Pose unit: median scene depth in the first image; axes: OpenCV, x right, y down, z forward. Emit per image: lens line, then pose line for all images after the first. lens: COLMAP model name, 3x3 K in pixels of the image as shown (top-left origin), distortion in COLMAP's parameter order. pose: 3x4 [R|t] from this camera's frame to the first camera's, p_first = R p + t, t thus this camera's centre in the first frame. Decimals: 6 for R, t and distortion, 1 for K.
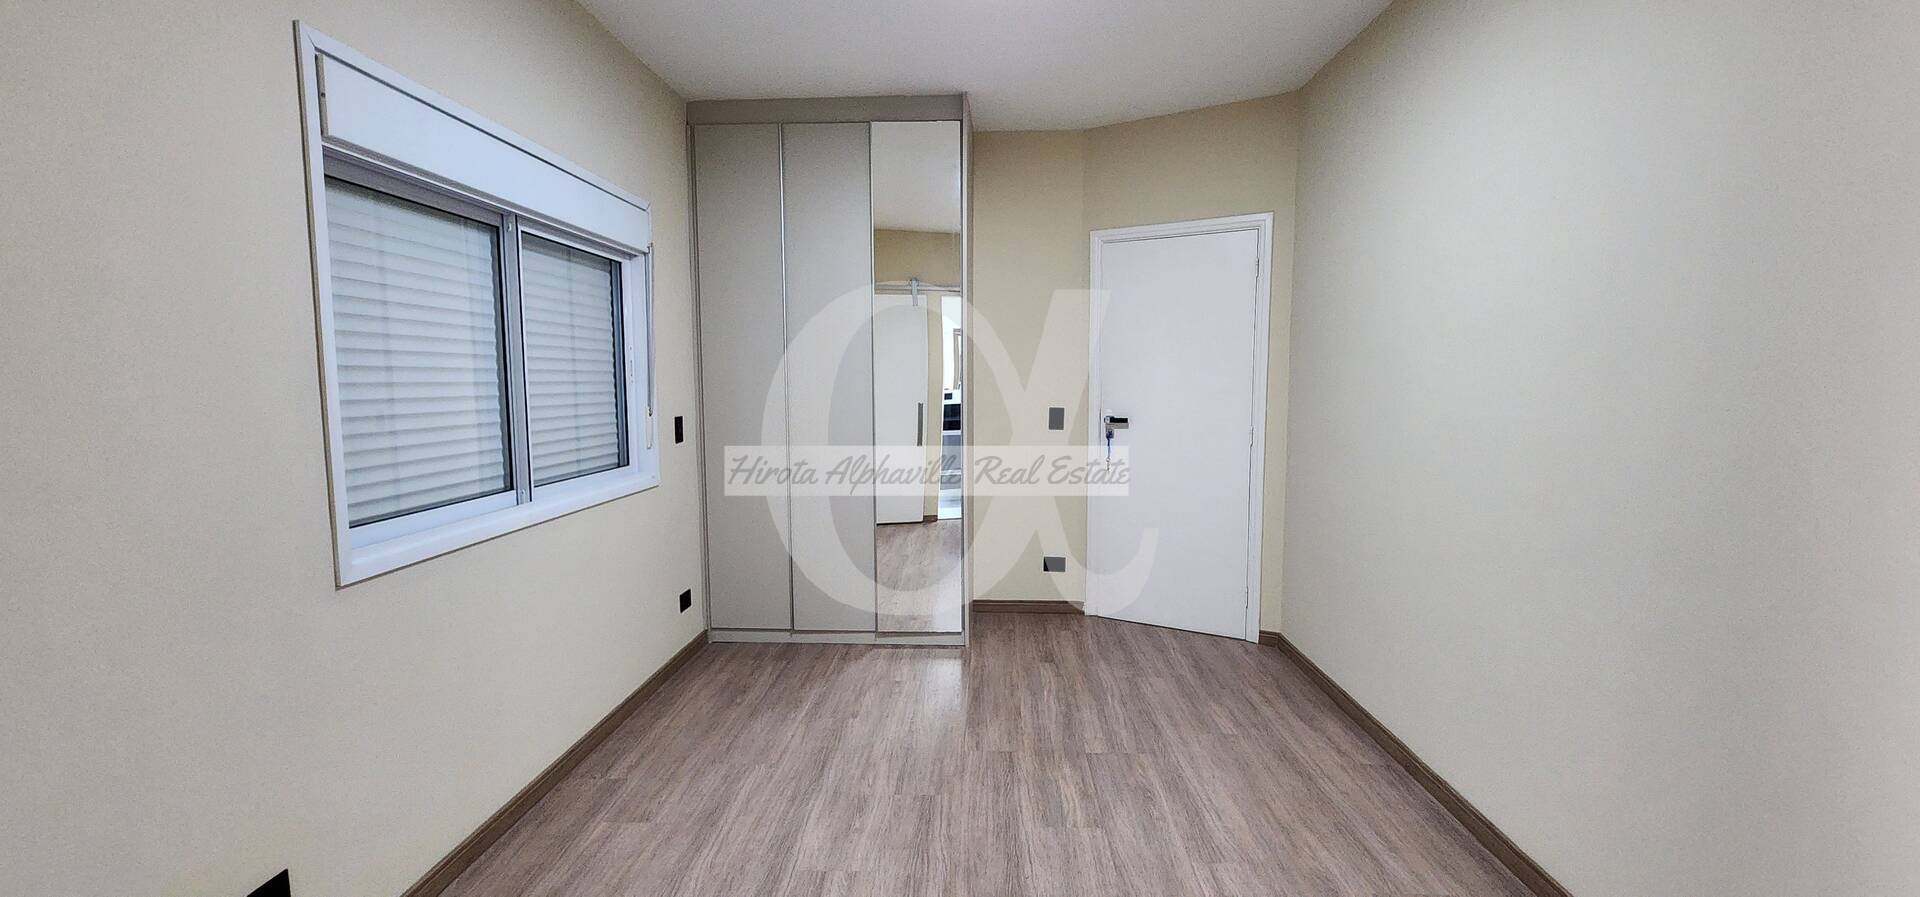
lens RADIAL K [[782.6, 0, 965.4], [0, 782.6, 455.6], [0, 0, 1]] dist [-0.000296, 0.000081]
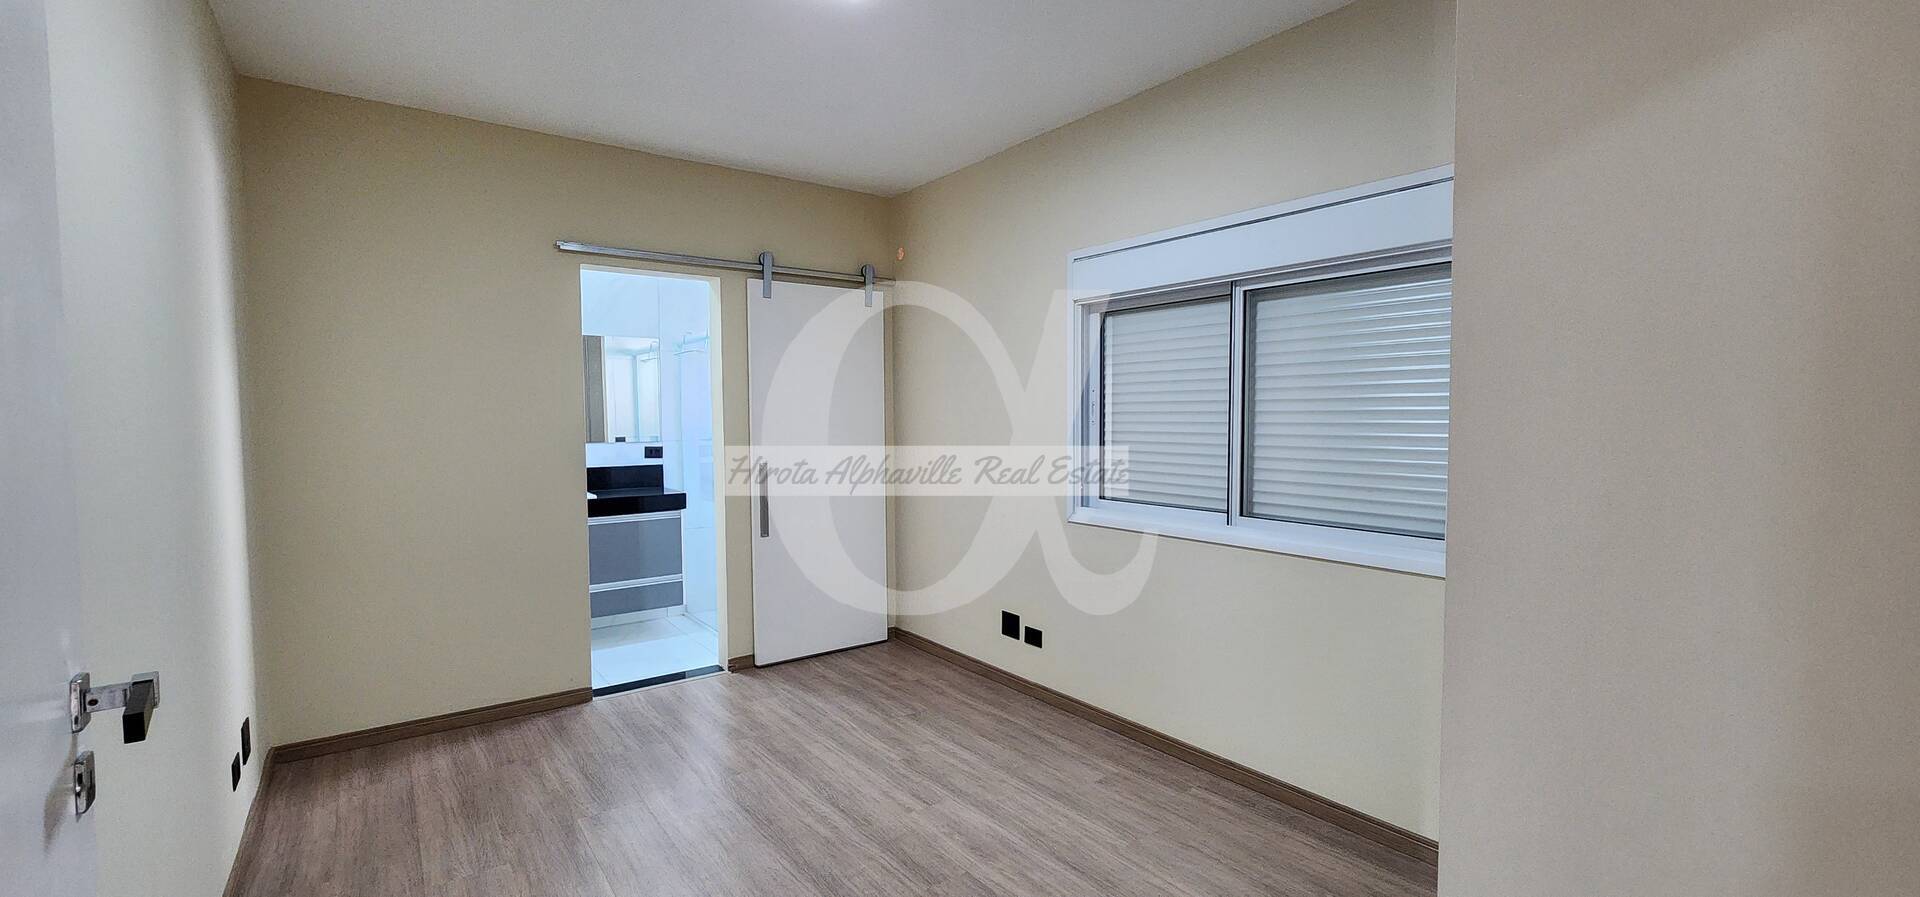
lens RADIAL K [[782.6, 0, 965.4], [0, 782.6, 455.6], [0, 0, 1]] dist [-0.000296, 0.000081]
pose [[-0.776766, 0.041078, -0.628448, 0.477477], [-0.053784, 0.989898, 0.131182, -0.178009], [0.627488, 0.135698, -0.766710, 1.658353]]
